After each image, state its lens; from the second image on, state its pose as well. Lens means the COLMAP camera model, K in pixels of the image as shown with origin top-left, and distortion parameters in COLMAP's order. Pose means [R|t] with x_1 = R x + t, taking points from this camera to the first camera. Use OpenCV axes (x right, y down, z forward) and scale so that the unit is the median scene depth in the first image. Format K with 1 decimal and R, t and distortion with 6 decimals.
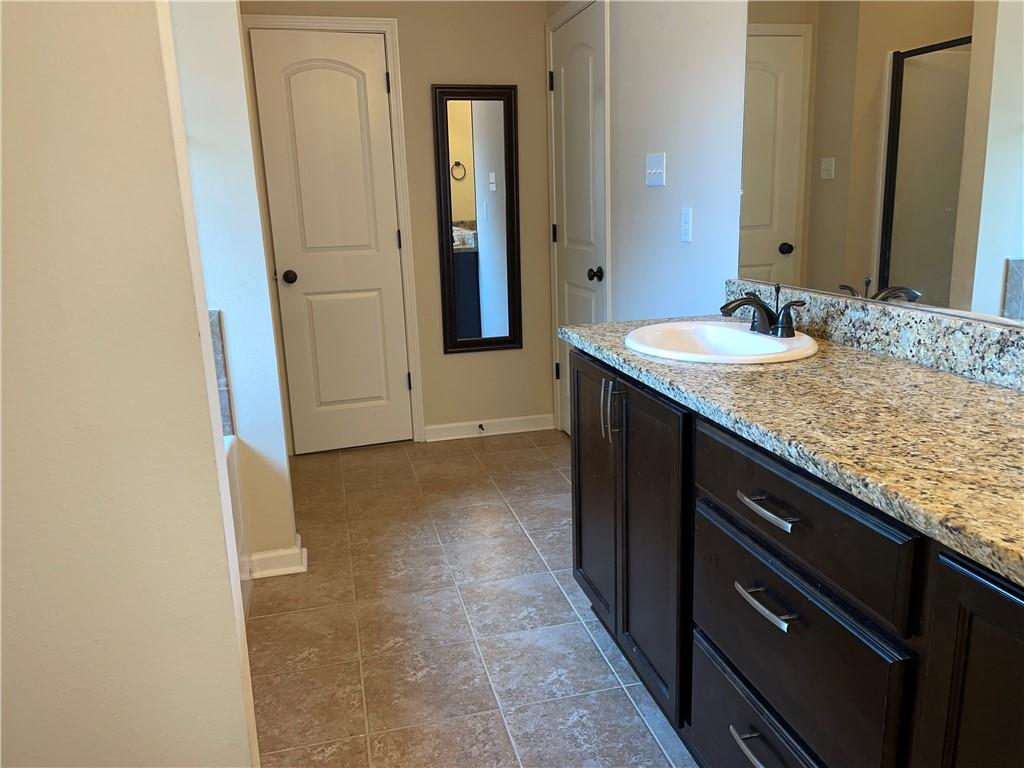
lens RADIAL K [[774.9, 0, 497.7], [0, 774.9, 383.4], [0, 0, 1]] dist [0.085774, -0.111226]
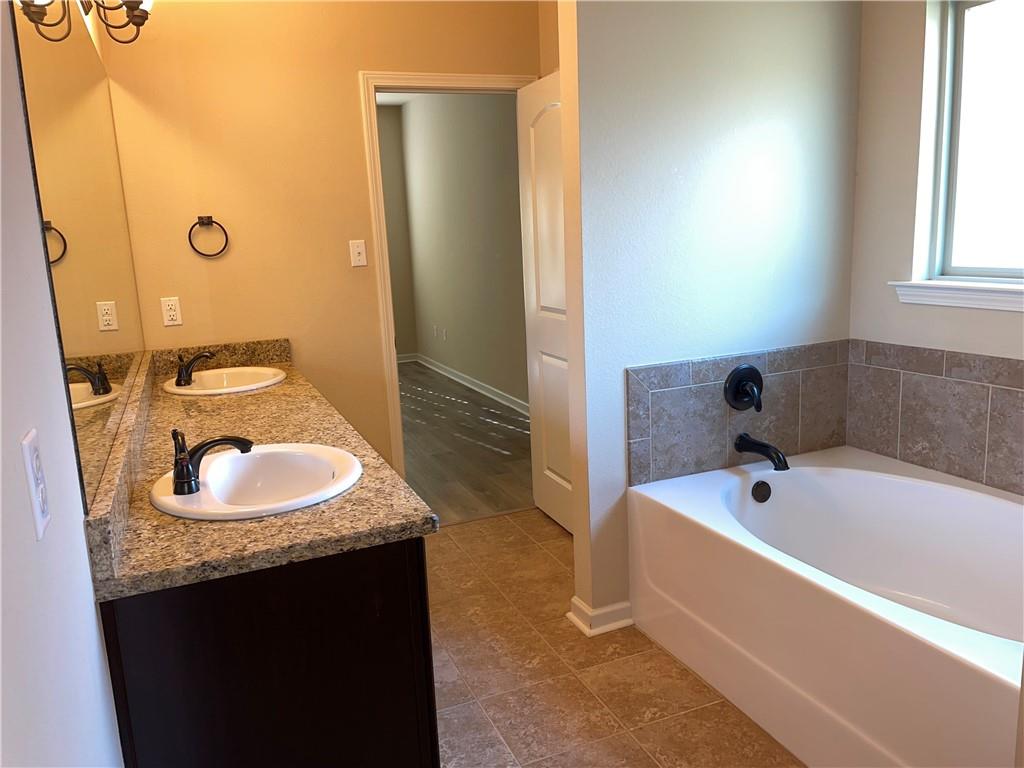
lens RADIAL K [[774.9, 0, 497.7], [0, 774.9, 383.4], [0, 0, 1]] dist [0.085774, -0.111226]
pose [[-0.985786, 0.107729, -0.128918, 0.118768], [0.045428, 0.909687, 0.412802, -0.510761], [0.161745, 0.401078, -0.901651, 1.806854]]
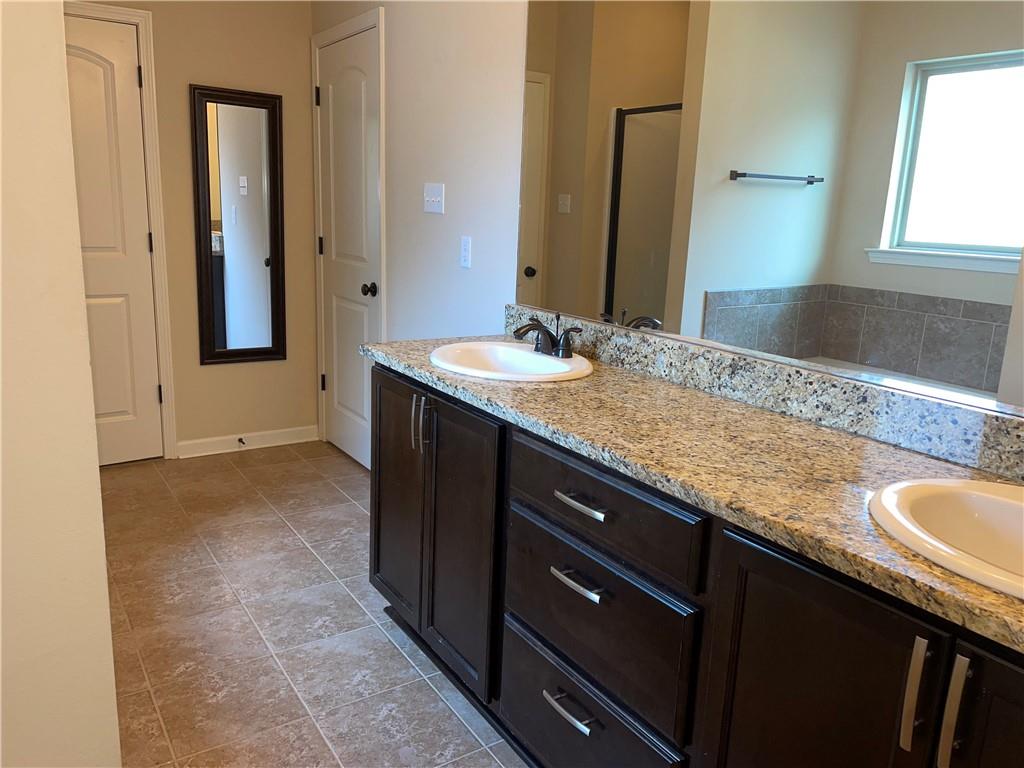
lens RADIAL K [[774.9, 0, 497.7], [0, 774.9, 383.4], [0, 0, 1]] dist [0.085774, -0.111226]
pose [[0.942791, -0.004489, 0.333353, -0.111937], [0.007639, 0.999938, -0.008141, -0.011412], [-0.333295, 0.010222, 0.942767, -0.062513]]
